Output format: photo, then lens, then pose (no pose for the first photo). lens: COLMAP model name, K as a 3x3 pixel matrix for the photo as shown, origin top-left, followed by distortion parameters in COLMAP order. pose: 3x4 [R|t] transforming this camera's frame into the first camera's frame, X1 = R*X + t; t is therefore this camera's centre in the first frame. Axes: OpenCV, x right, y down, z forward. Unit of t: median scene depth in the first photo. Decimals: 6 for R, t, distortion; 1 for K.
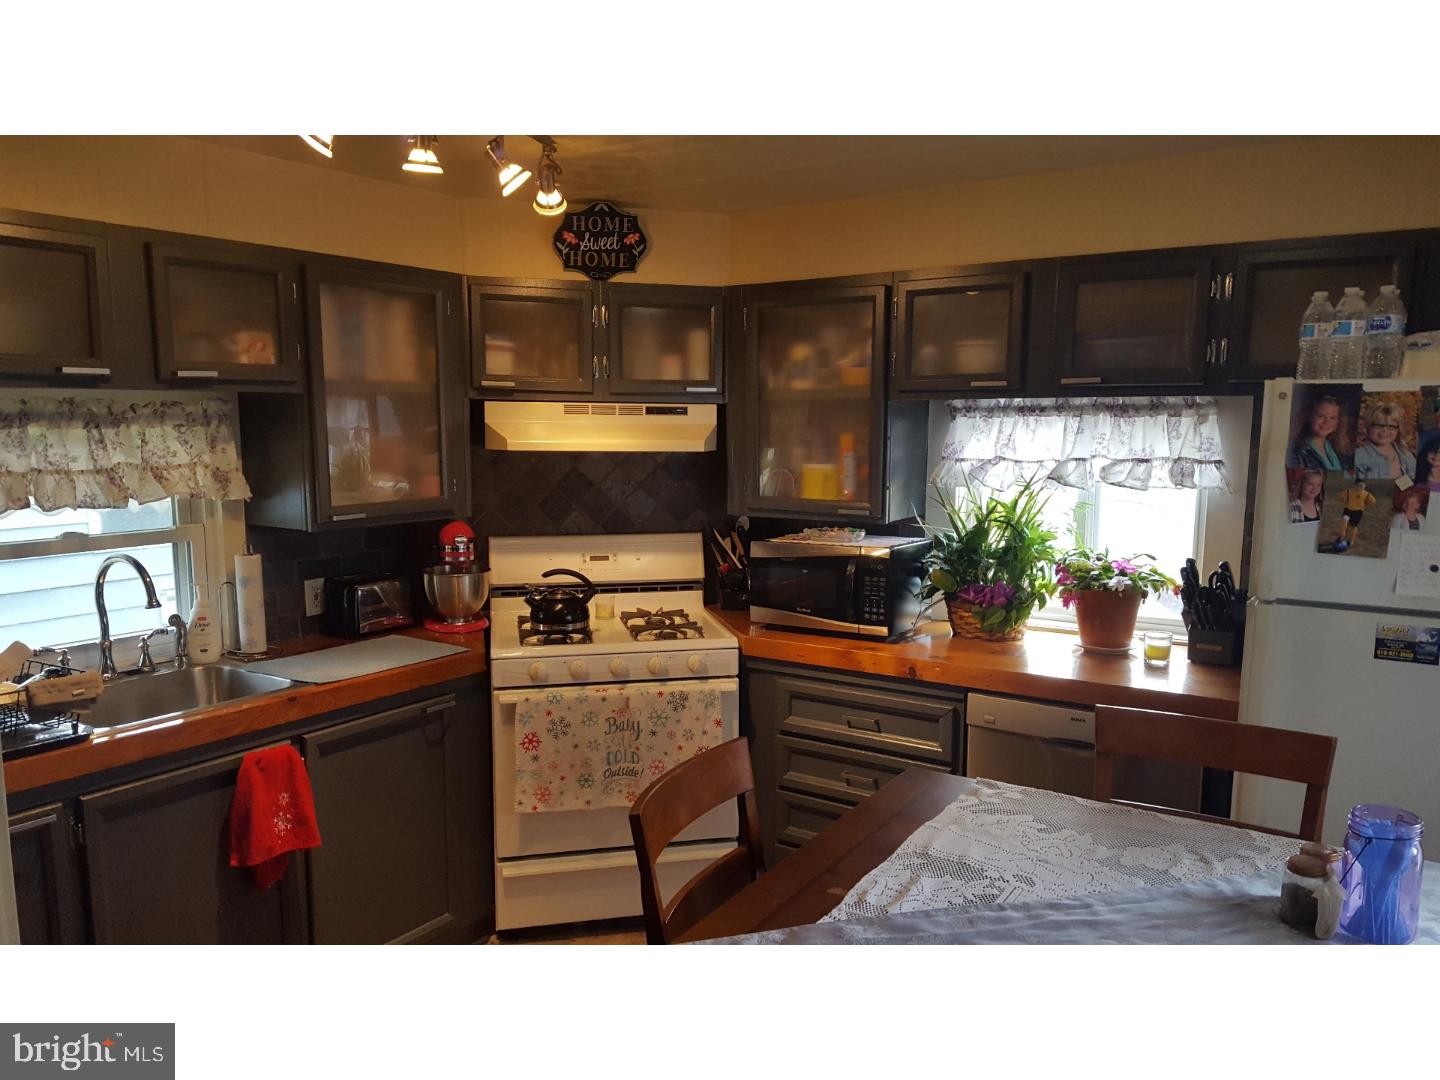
lens RADIAL K [[1066.0, 0, 721.0], [0, 1066.0, 544.5], [0, 0, 1]] dist [-0.003904, -0.013635]
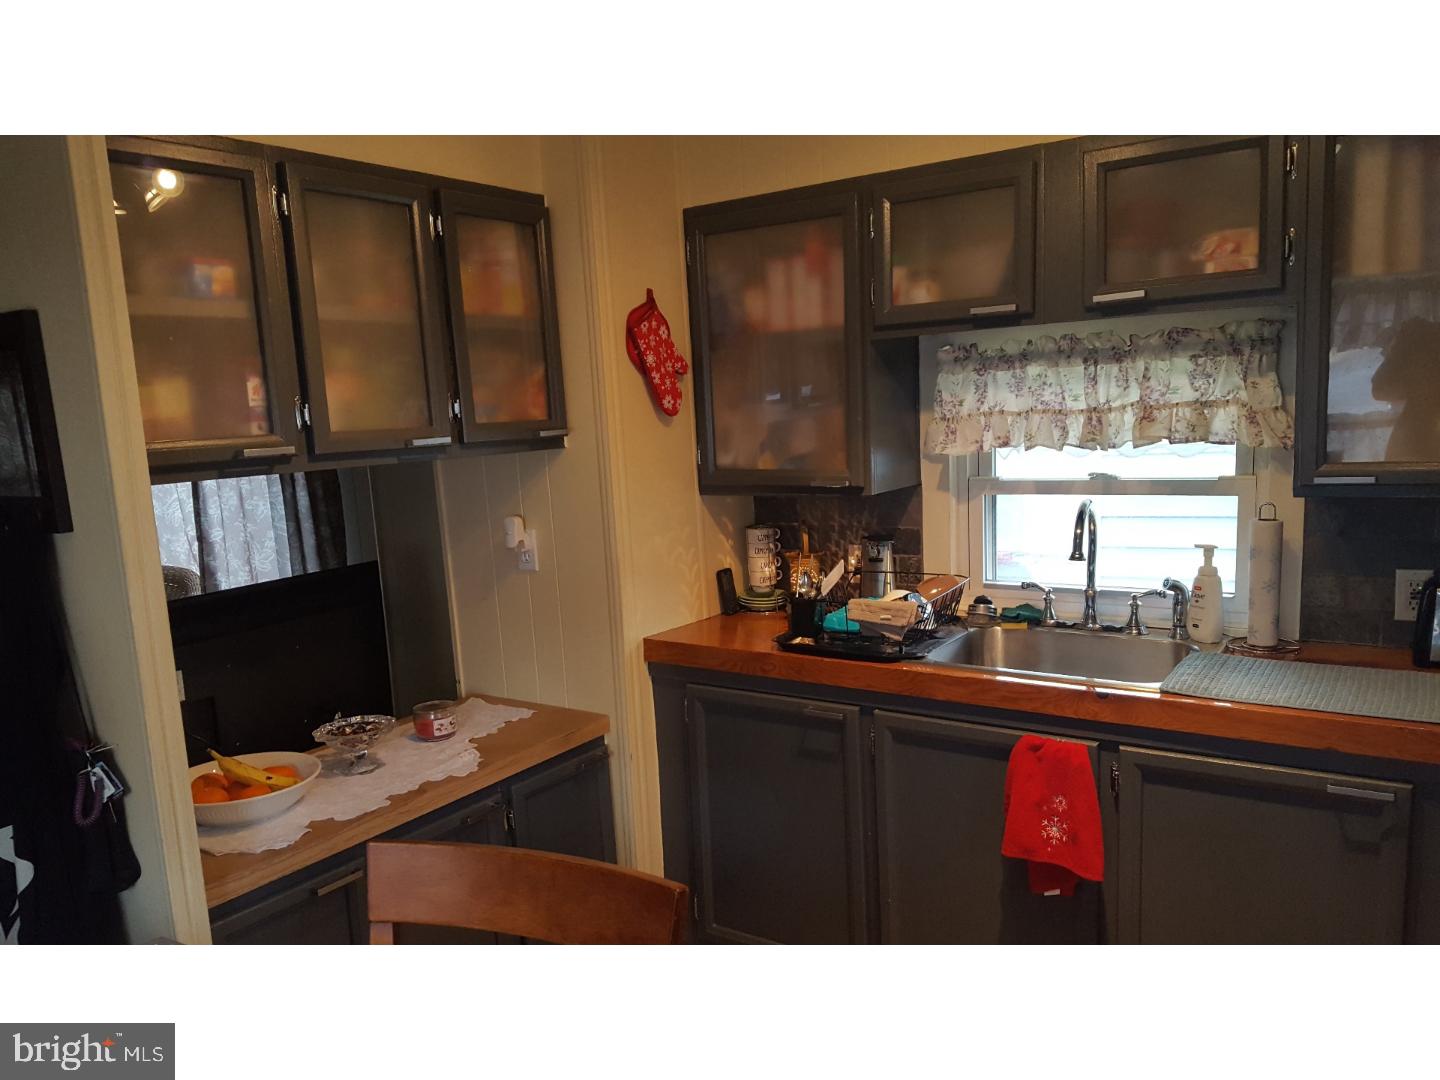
lens RADIAL K [[1066.0, 0, 717.7], [0, 1066.0, 575.4], [0, 0, 1]] dist [-0.003904, -0.013635]
pose [[-0.012848, 0.161001, -0.986871, 0.367298], [-0.066909, 0.984602, 0.161502, -0.053796], [0.997676, 0.068106, -0.001878, 0.658540]]
